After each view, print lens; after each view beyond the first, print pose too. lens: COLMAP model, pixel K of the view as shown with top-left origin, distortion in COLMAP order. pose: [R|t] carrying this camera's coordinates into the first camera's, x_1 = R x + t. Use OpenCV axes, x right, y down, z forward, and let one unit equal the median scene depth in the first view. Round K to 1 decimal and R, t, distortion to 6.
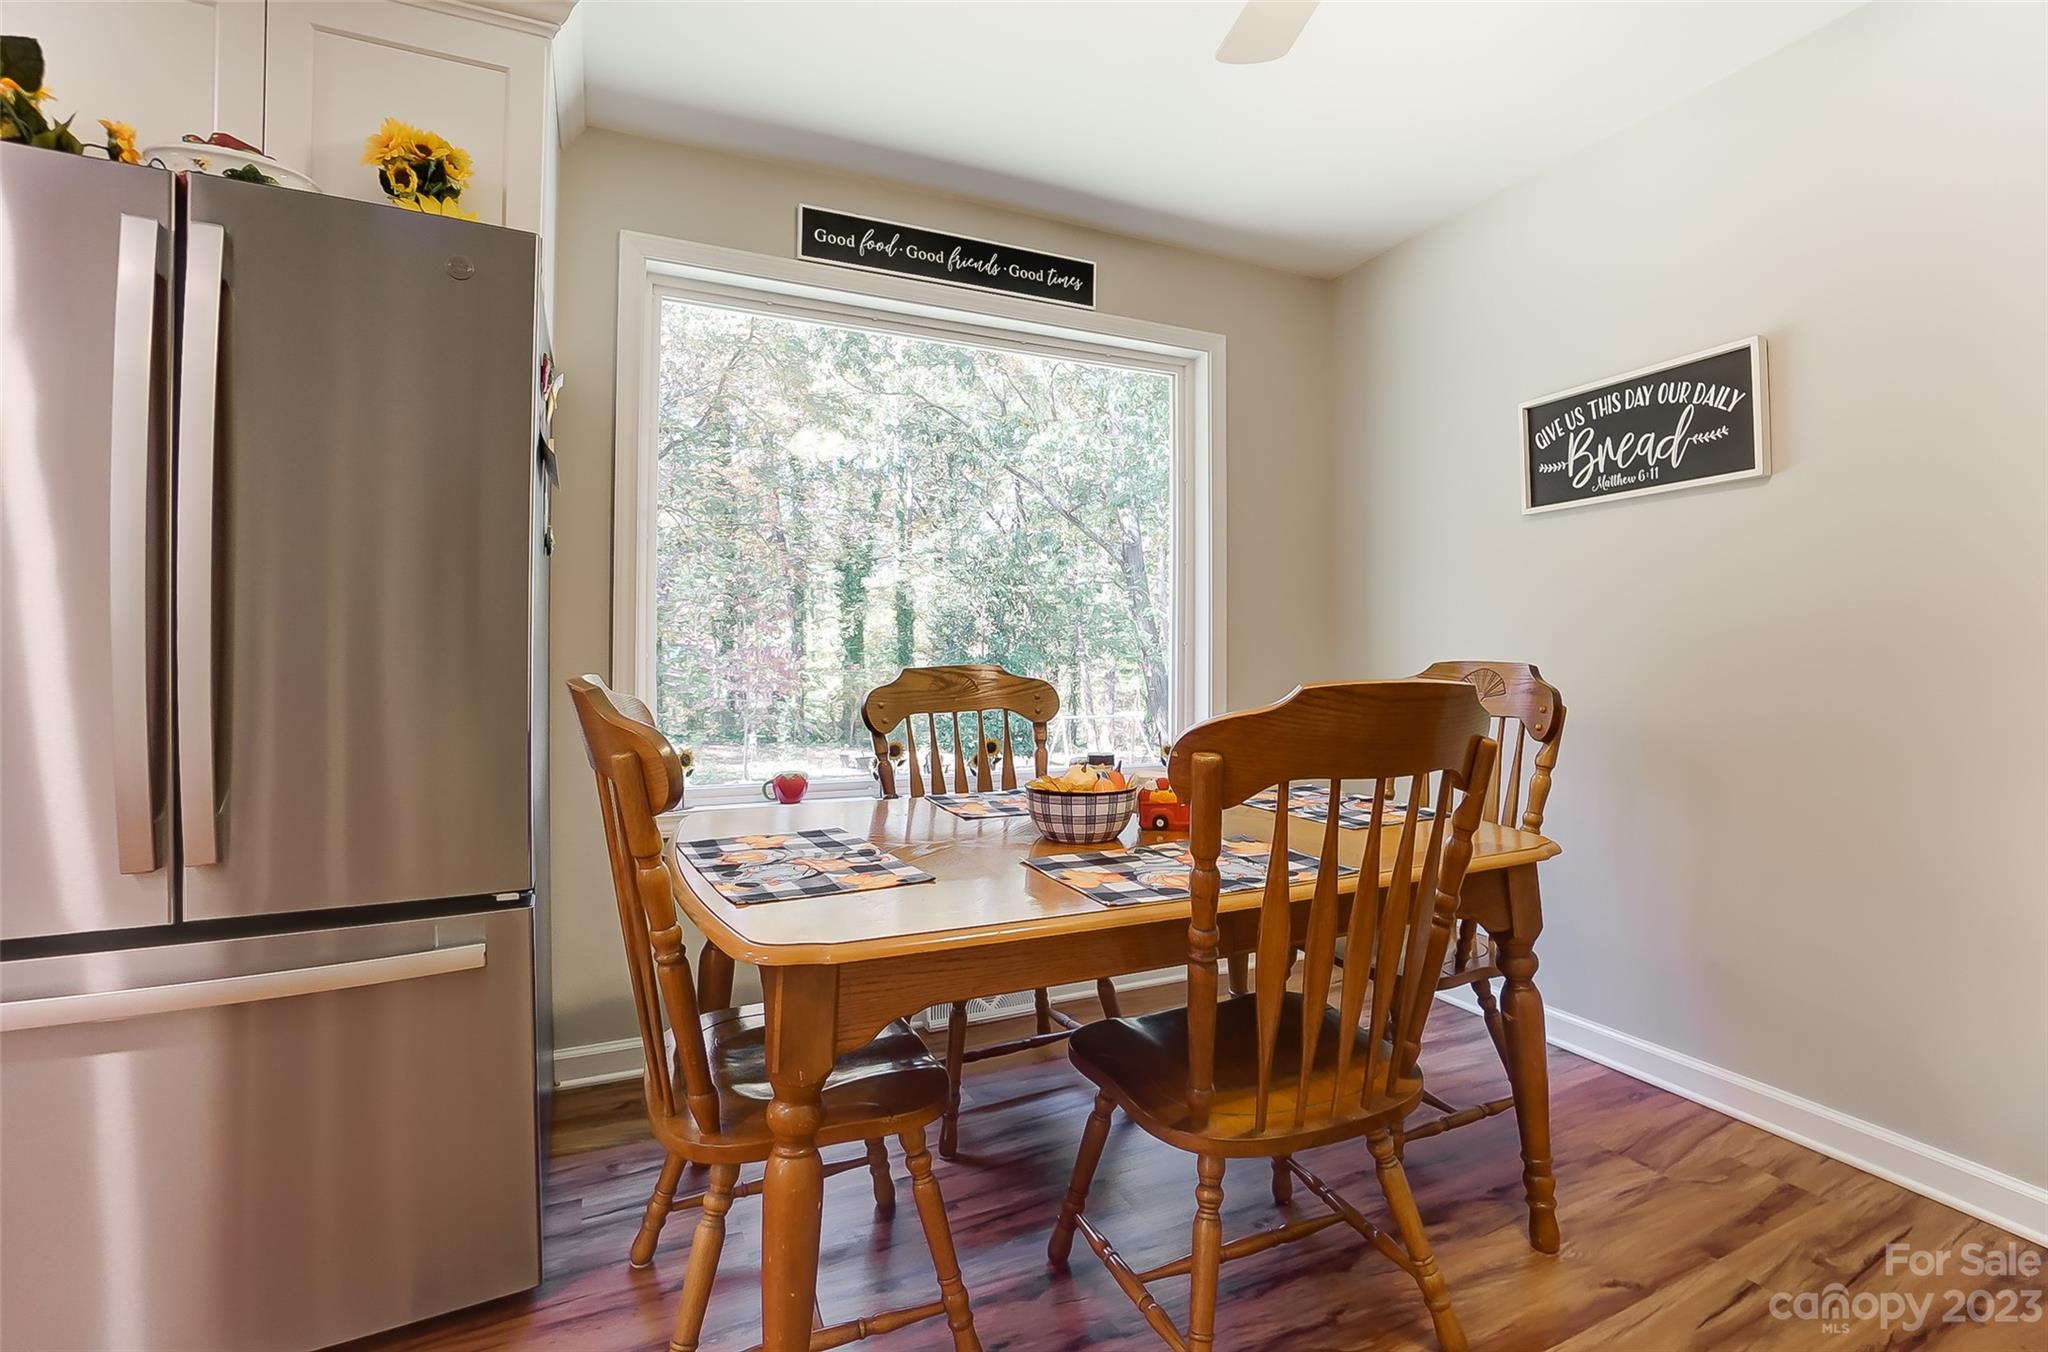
lens RADIAL K [[928.2, 0, 1015.1], [0, 928.2, 645.6], [0, 0, 1]] dist [-0.046093, 0.013449]
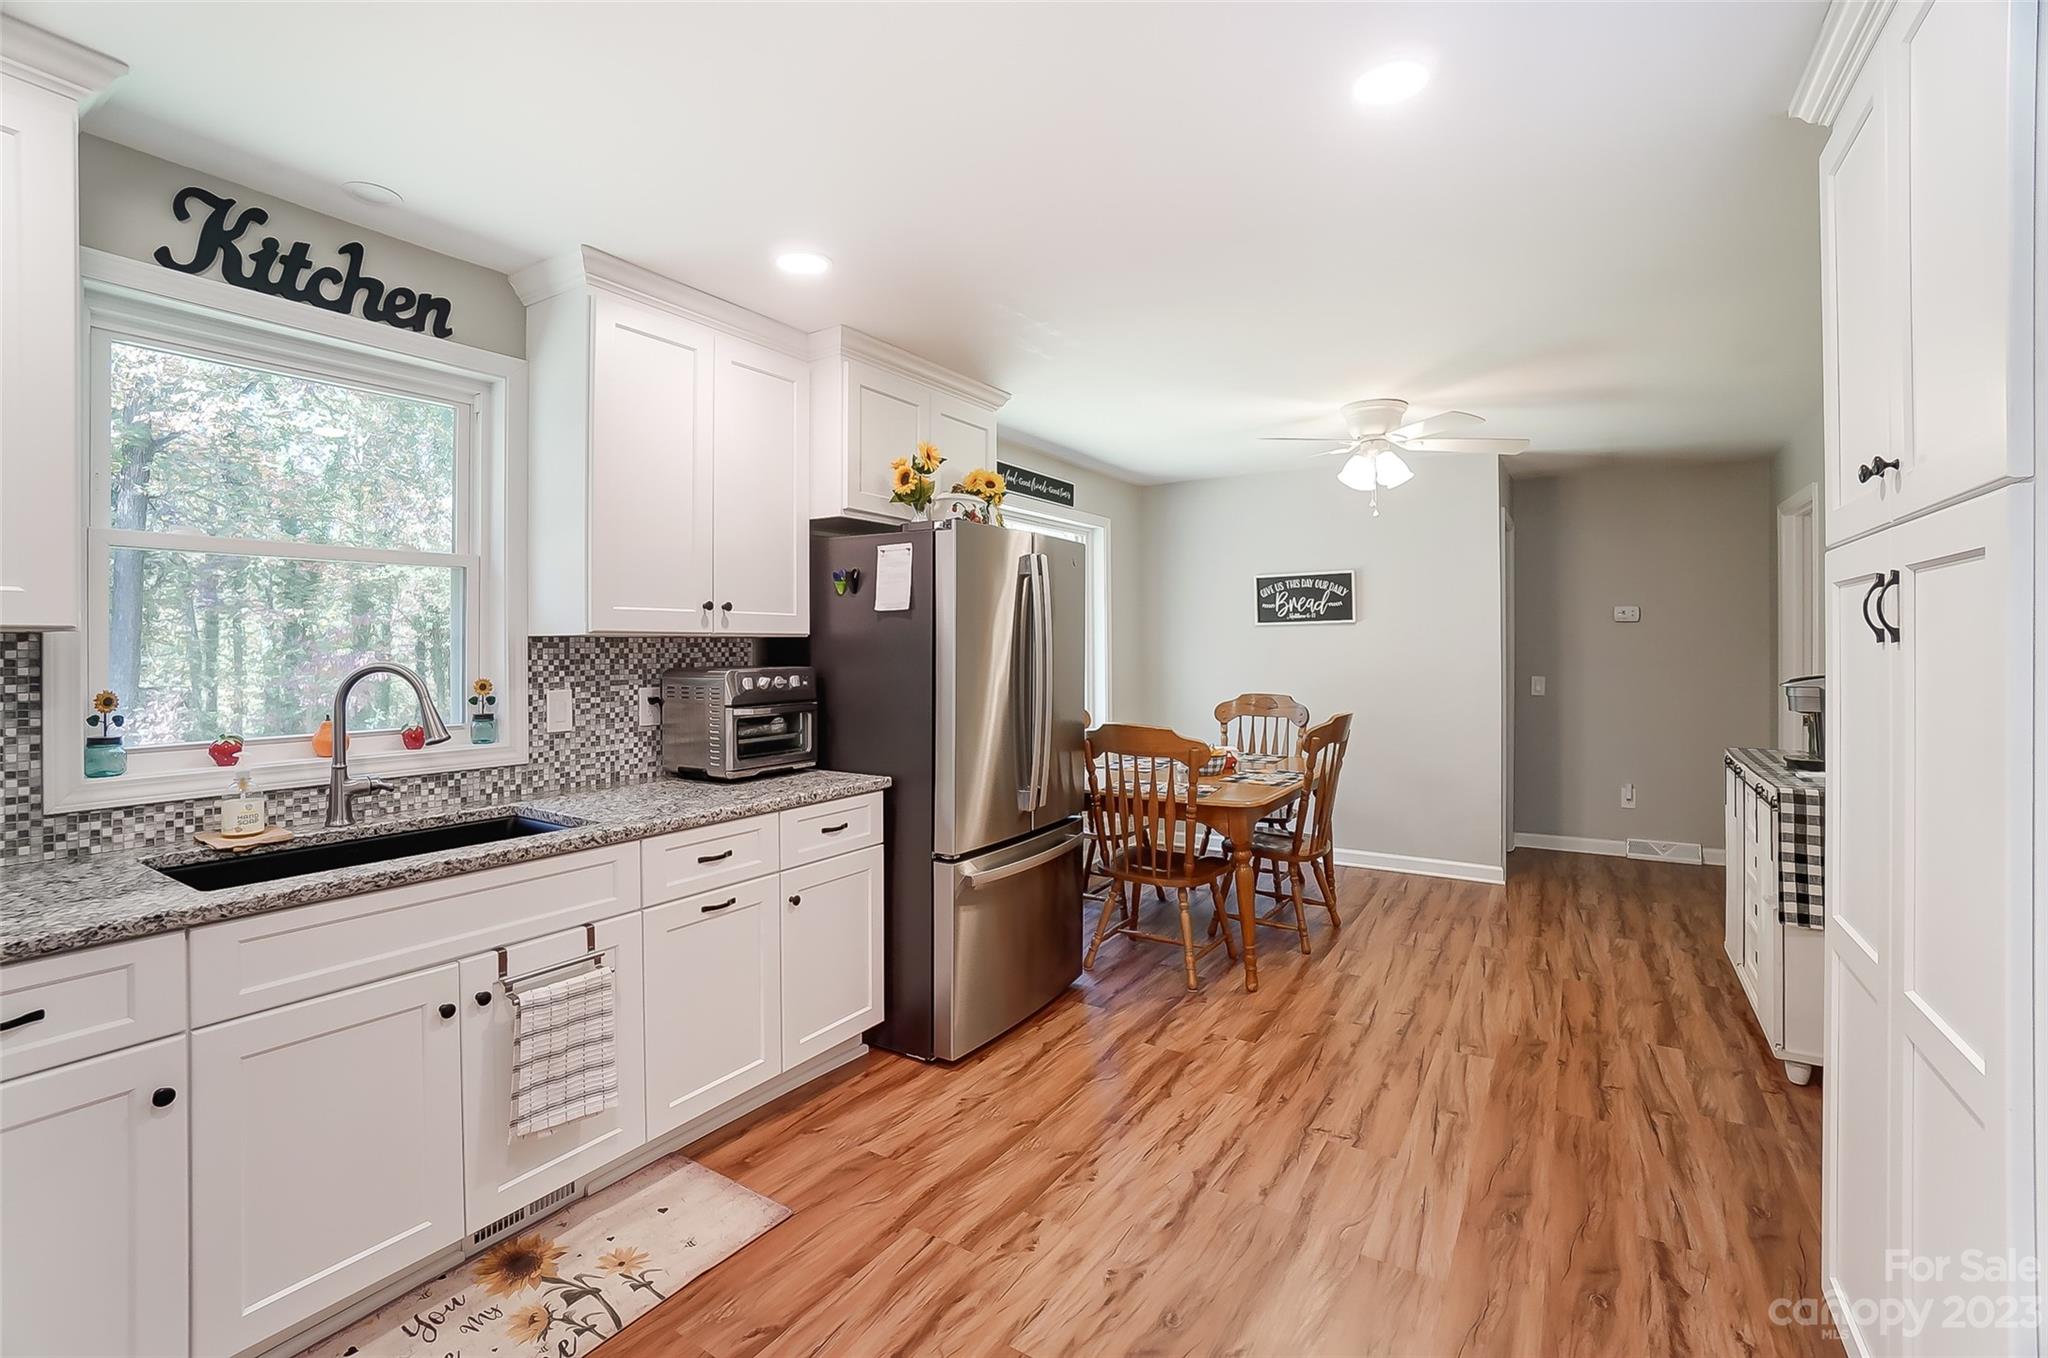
lens RADIAL K [[928.2, 0, 992.0], [0, 928.2, 644.5], [0, 0, 1]] dist [-0.046093, 0.013449]
pose [[0.843952, -0.009681, 0.536331, -1.365995], [0.004389, 0.999928, 0.011143, -0.142361], [-0.536400, -0.007051, 0.843934, -0.639237]]
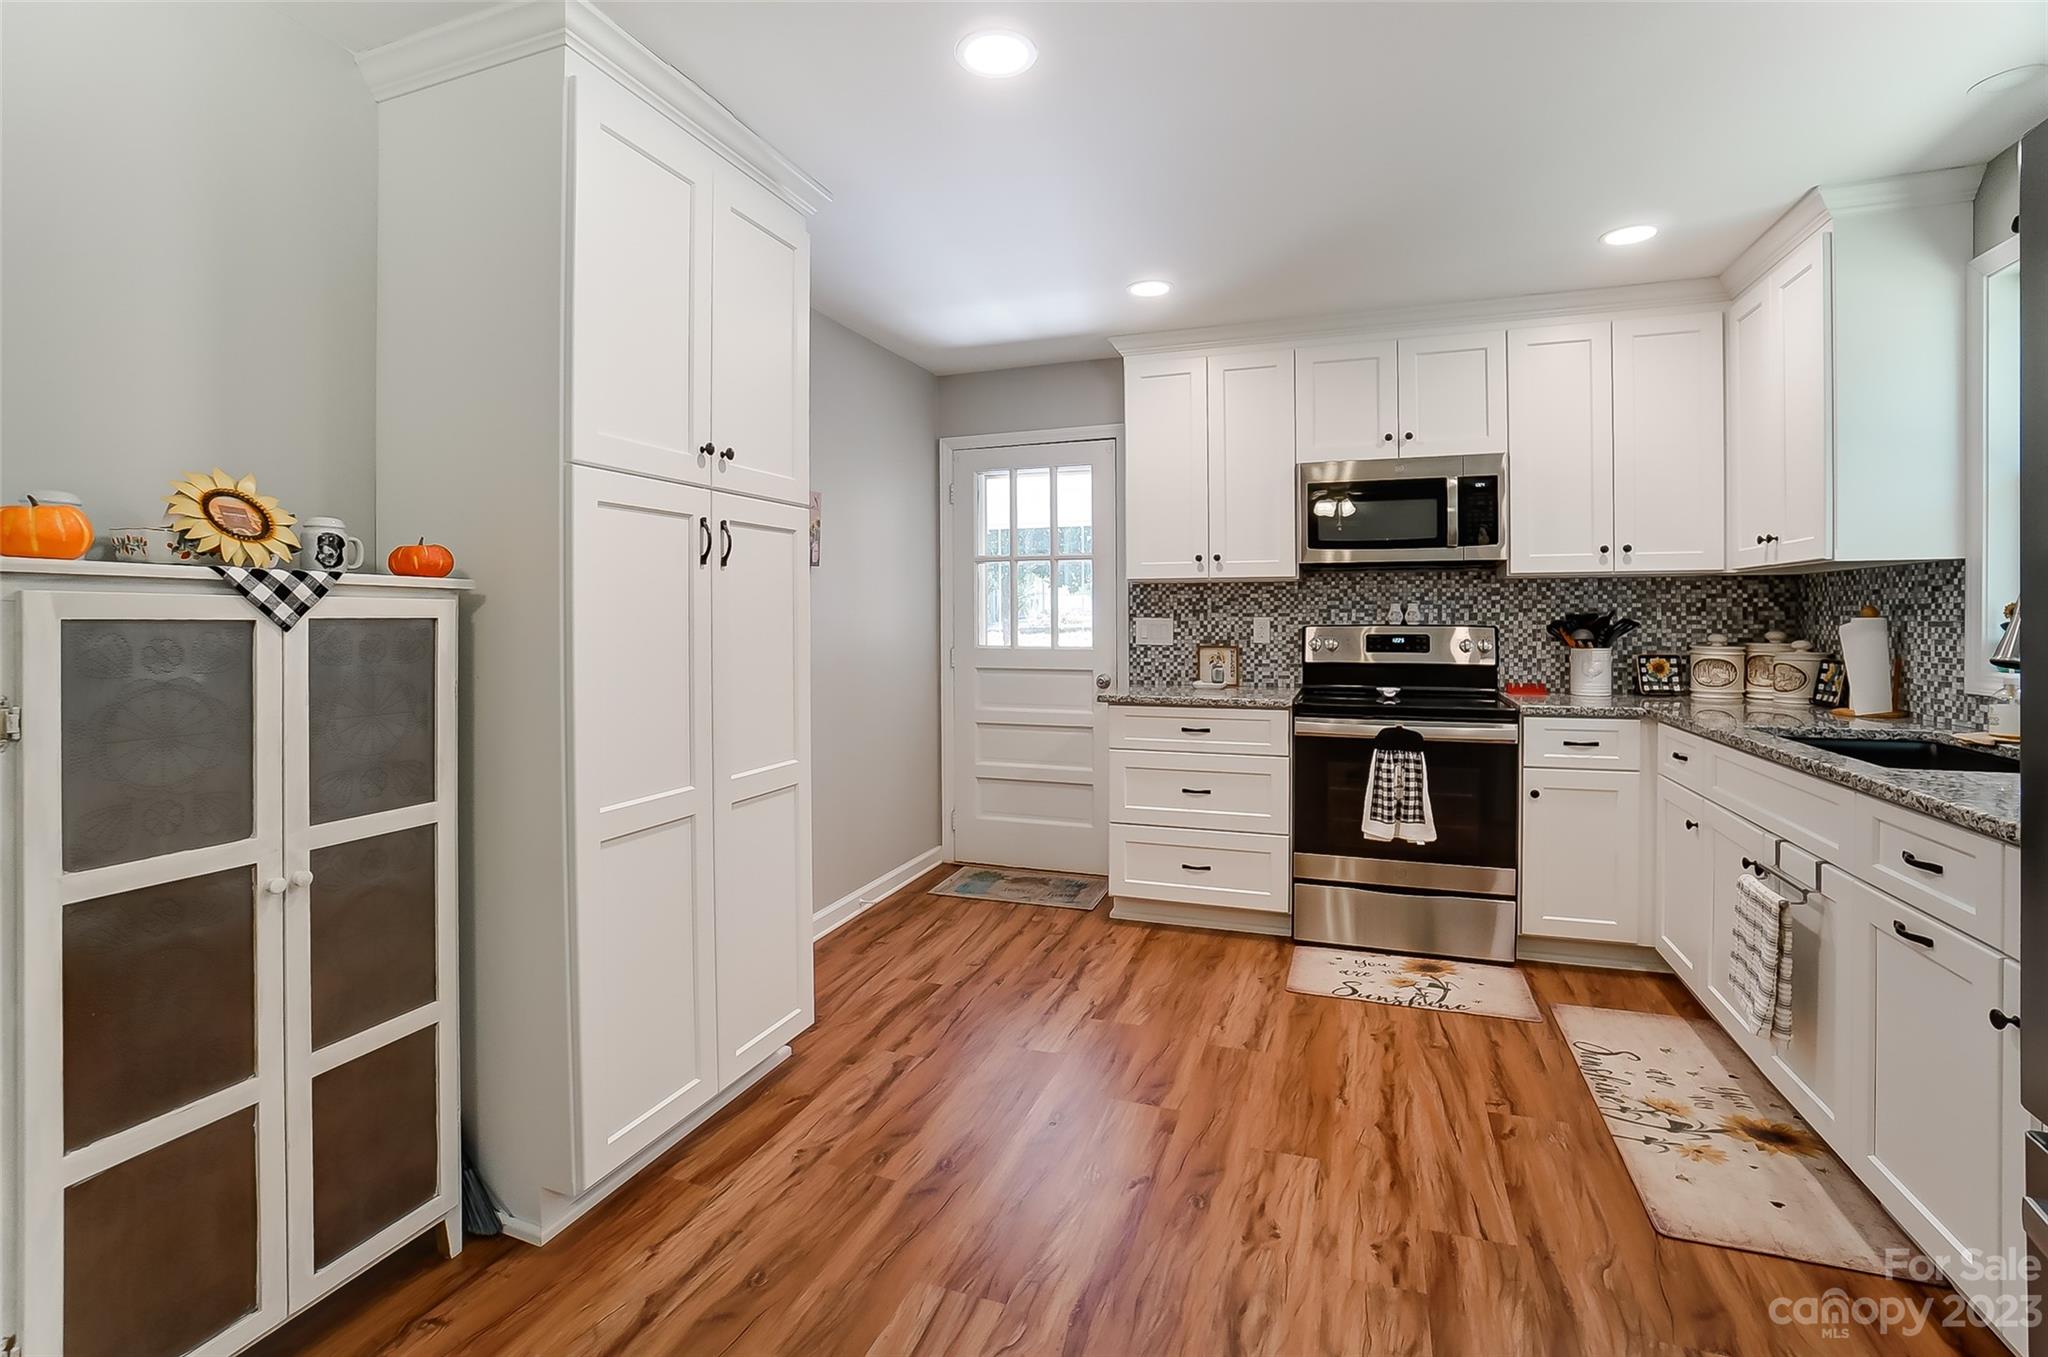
lens RADIAL K [[968.0, 0, 998.7], [0, 968.0, 625.7], [0, 0, 1]] dist [-0.029706, 0.006427]
pose [[-0.706786, -0.000250, -0.707427, -0.026607], [0.003931, 0.999983, -0.004281, -0.066753], [0.707416, -0.005806, -0.706773, 0.466126]]
